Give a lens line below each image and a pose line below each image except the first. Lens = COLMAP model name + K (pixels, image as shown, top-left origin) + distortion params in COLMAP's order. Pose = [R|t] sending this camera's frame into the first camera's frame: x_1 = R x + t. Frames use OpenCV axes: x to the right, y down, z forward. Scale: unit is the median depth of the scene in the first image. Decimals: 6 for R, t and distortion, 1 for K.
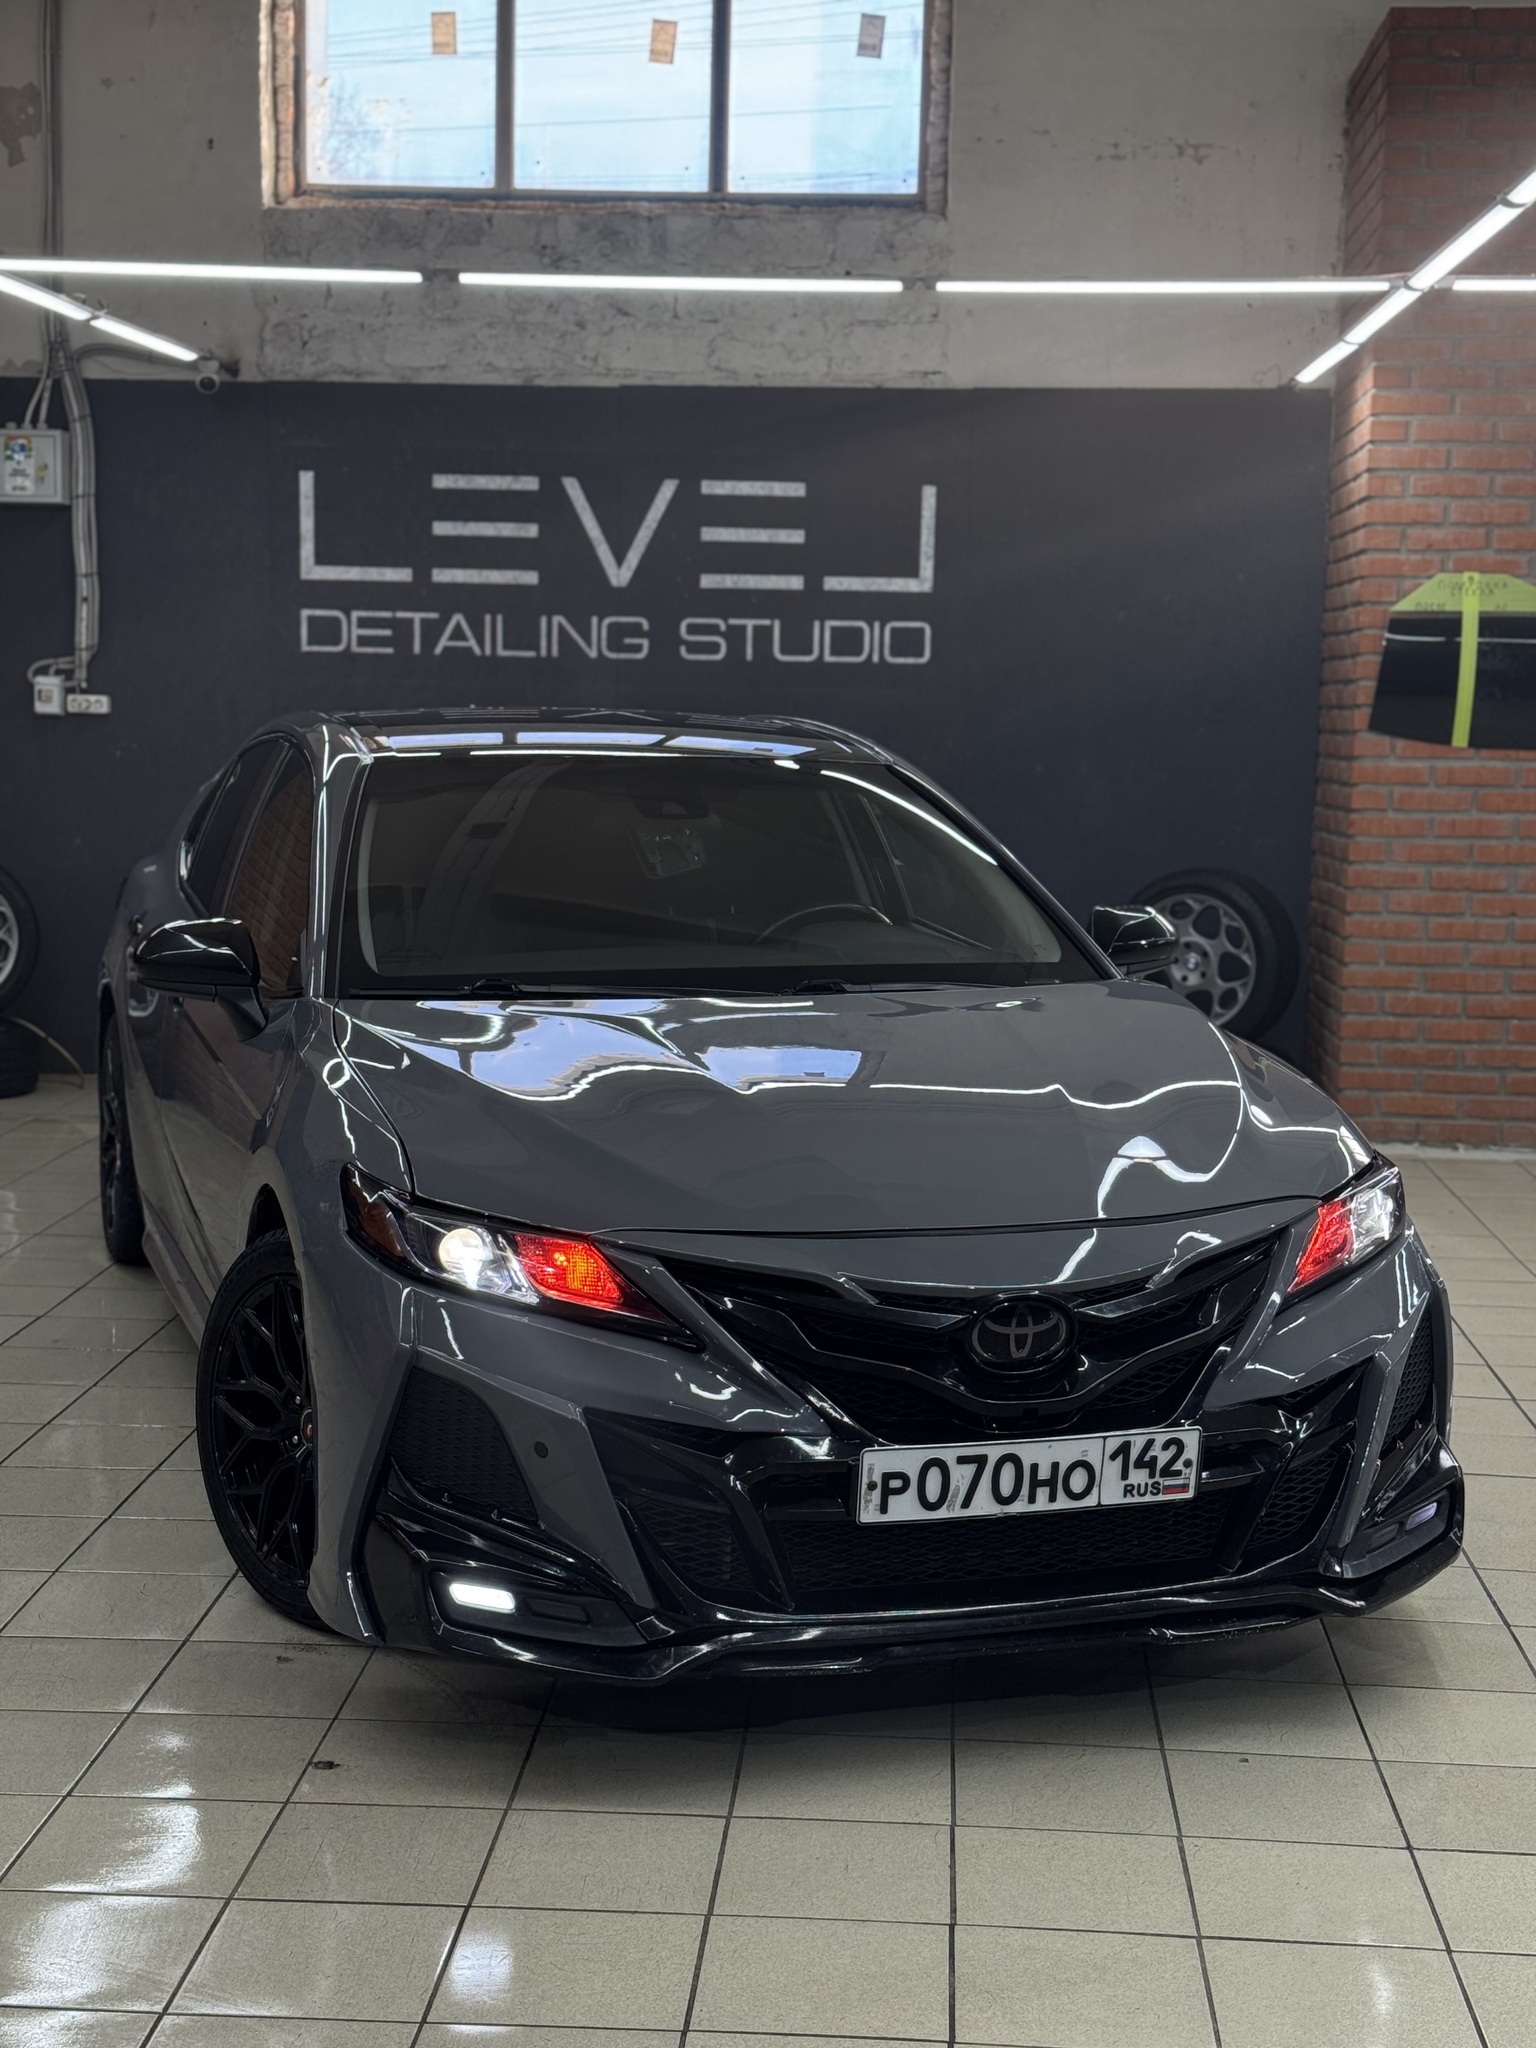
lens RADIAL K [[2845.9, 0, 768.0], [0, 2845.9, 1024.0], [0, 0, 1]] dist [0.202958, -0.403003]
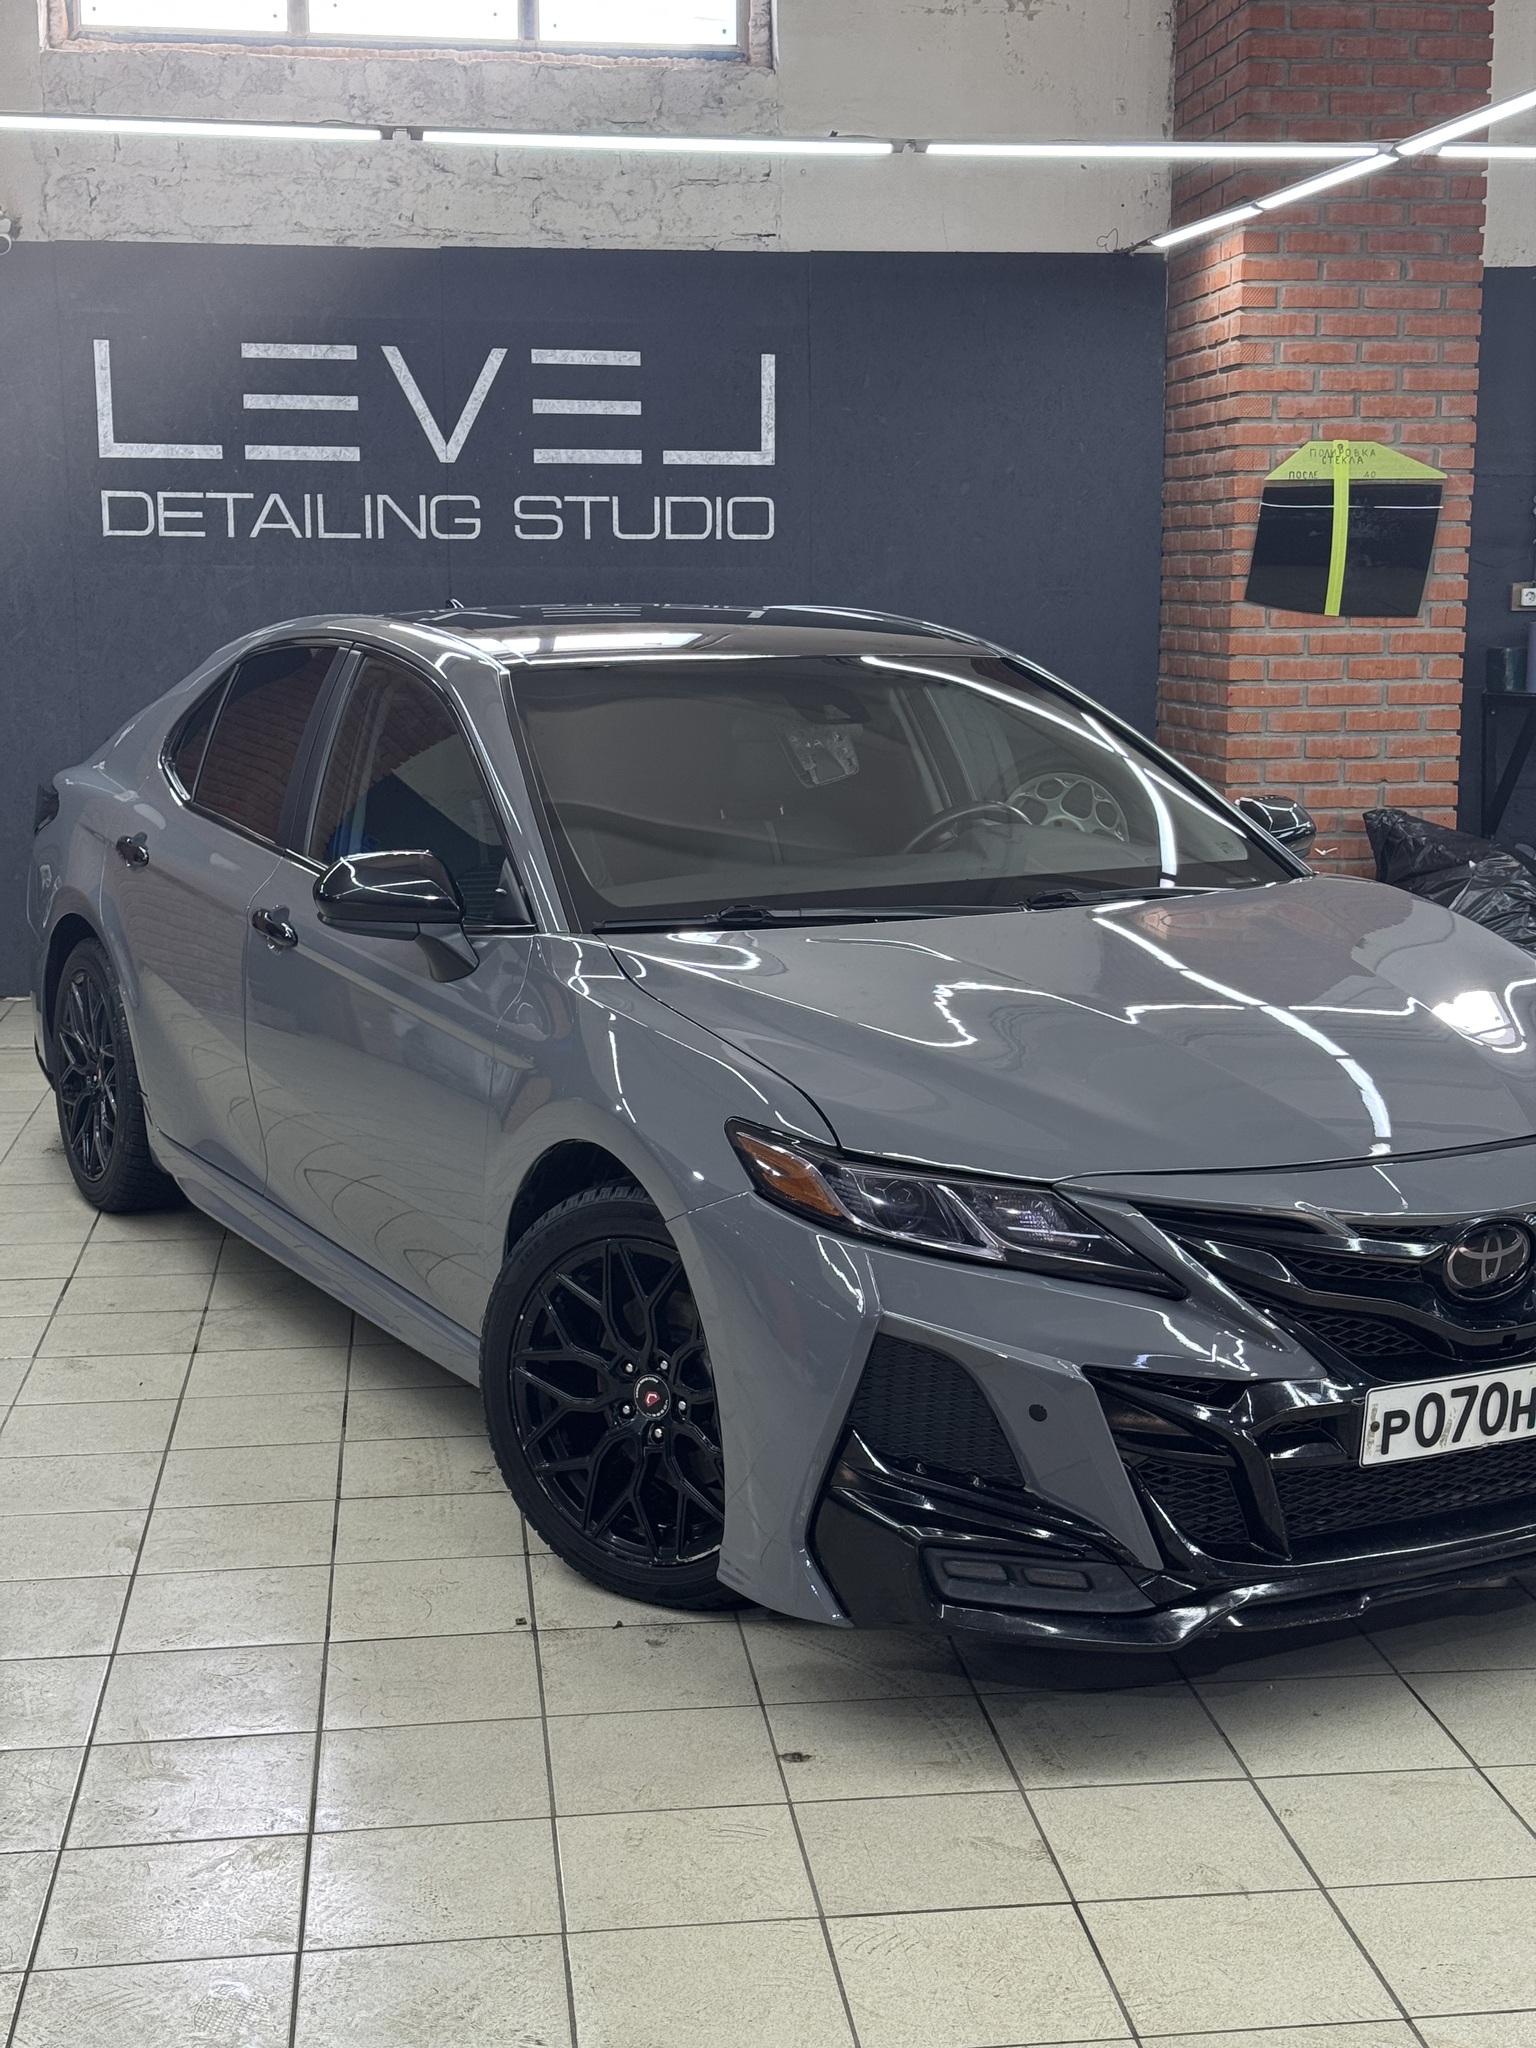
lens RADIAL K [[2845.9, 0, 768.0], [0, 2845.9, 1024.0], [0, 0, 1]] dist [0.202958, -0.403003]
pose [[0.981720, -0.049734, 0.183718, -0.144926], [0.040773, 0.997802, 0.052240, -0.013948], [-0.185912, -0.043795, 0.981590, 0.041312]]
